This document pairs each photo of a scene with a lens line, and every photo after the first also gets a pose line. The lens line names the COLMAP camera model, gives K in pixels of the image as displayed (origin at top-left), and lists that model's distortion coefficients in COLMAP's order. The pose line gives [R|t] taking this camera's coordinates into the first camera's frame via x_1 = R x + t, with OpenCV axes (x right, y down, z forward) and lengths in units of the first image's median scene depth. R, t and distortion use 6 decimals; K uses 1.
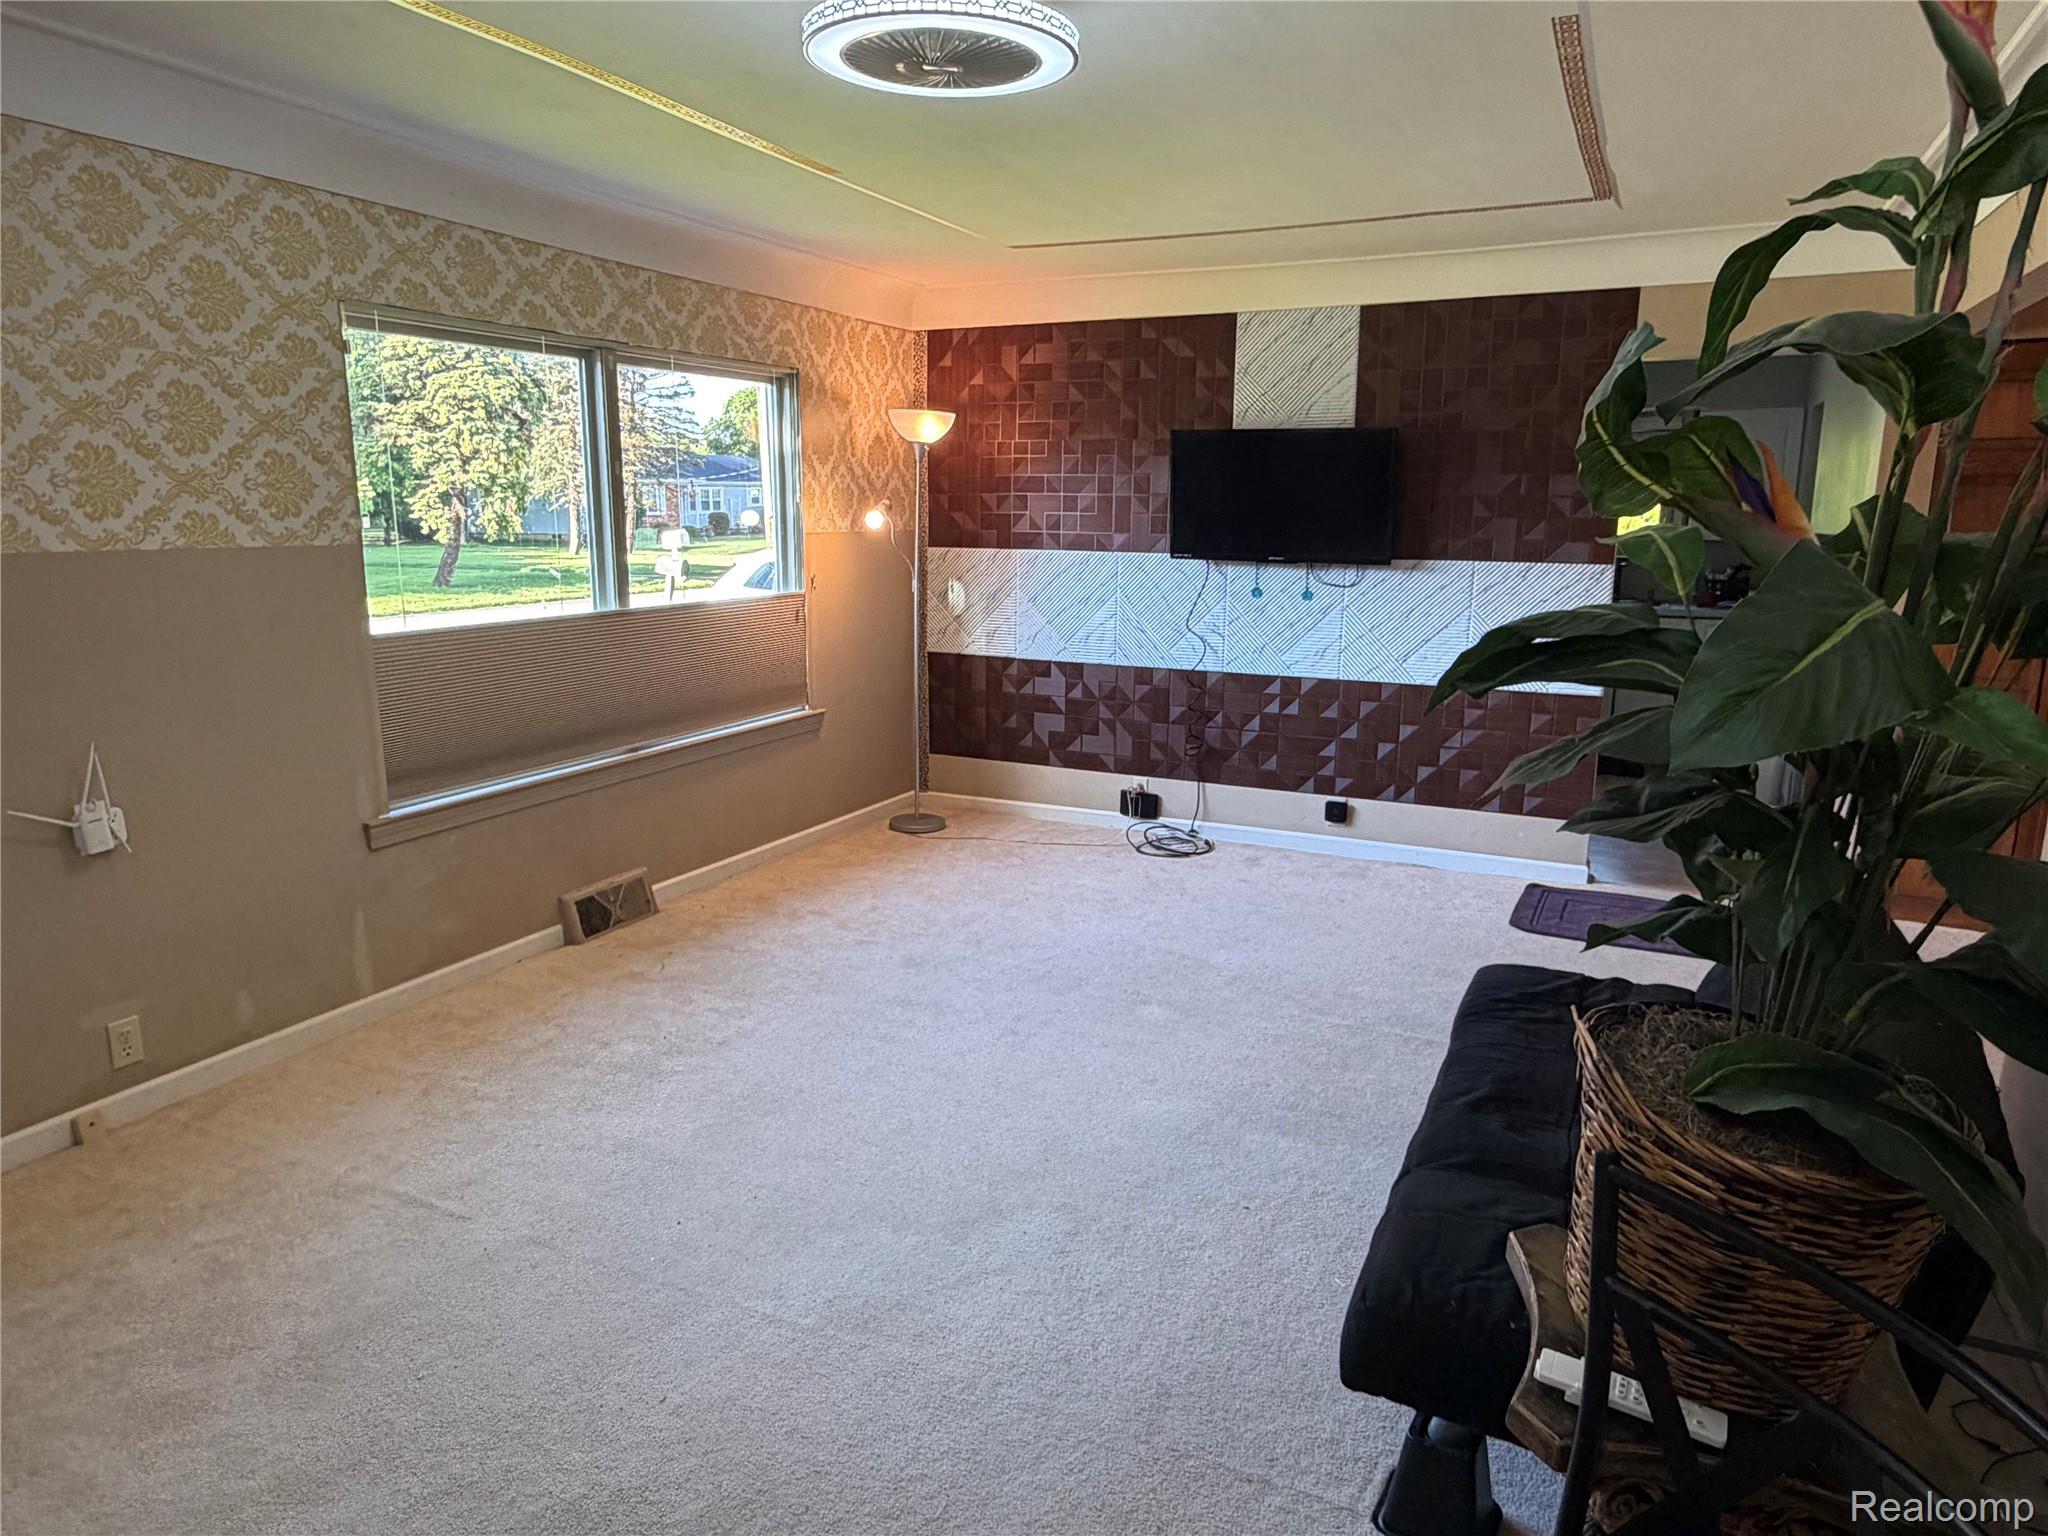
lens RADIAL K [[1303.2, 0, 1013.4], [0, 1303.2, 760.6], [0, 0, 1]] dist [-0.006967, 0.000356]
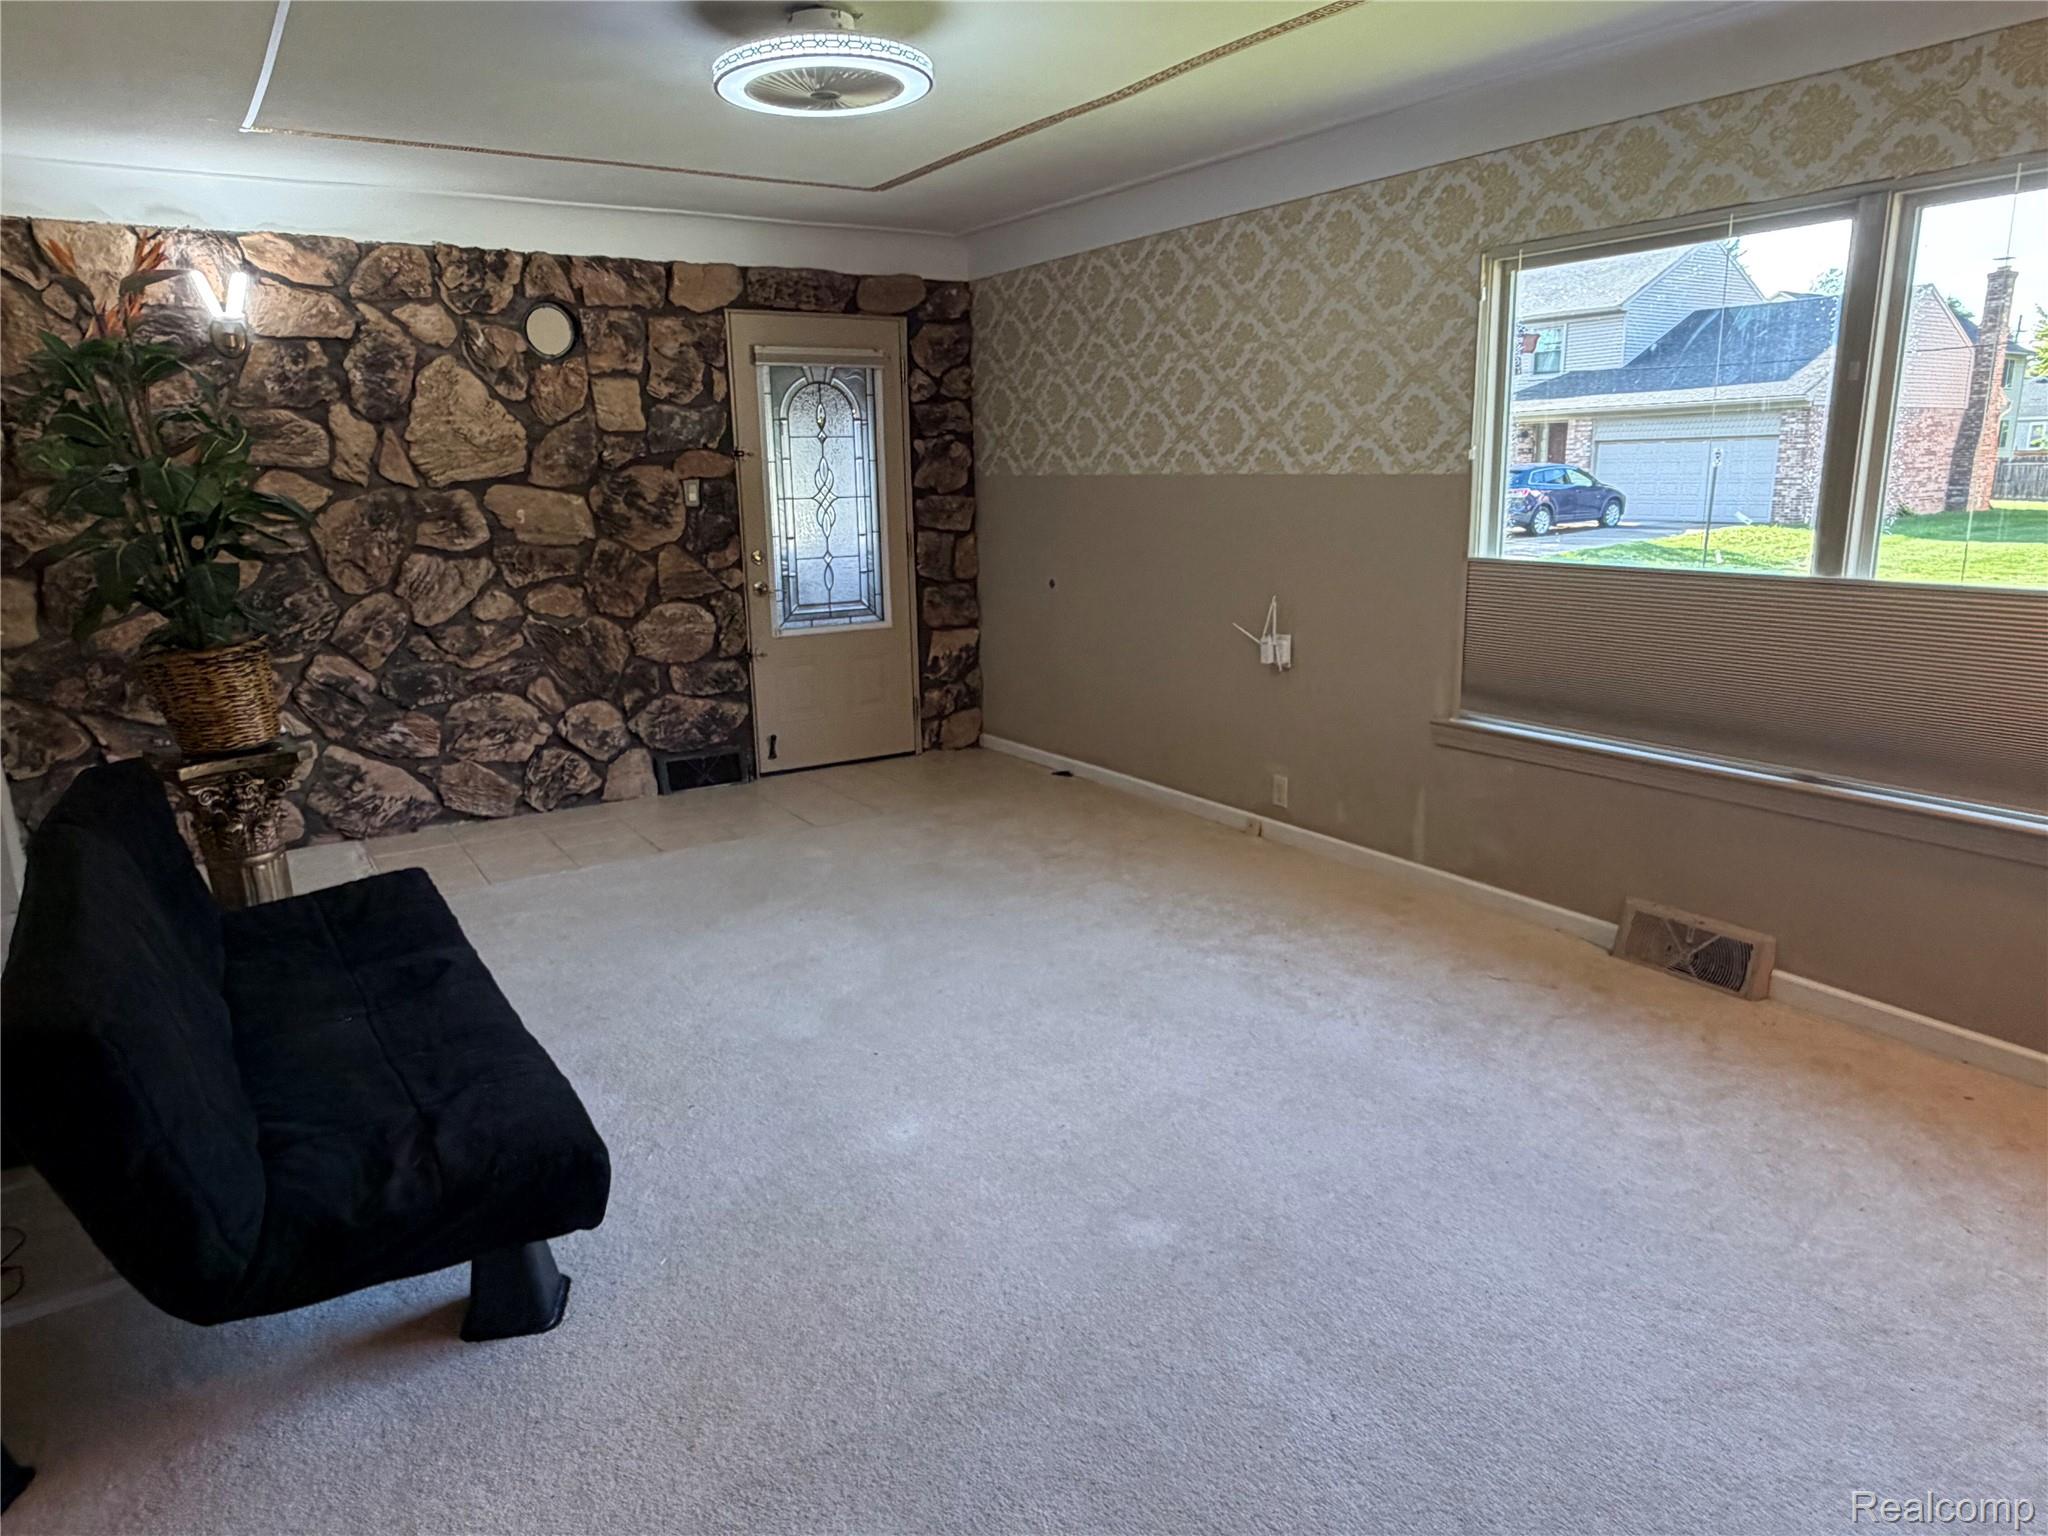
lens RADIAL K [[1303.2, 0, 1013.4], [0, 1303.2, 760.6], [0, 0, 1]] dist [-0.006967, 0.000356]
pose [[-0.529113, 0.200920, -0.824422, 0.741117], [-0.141012, 0.937234, 0.318915, -0.262036], [0.836753, 0.284996, -0.467570, 1.398705]]
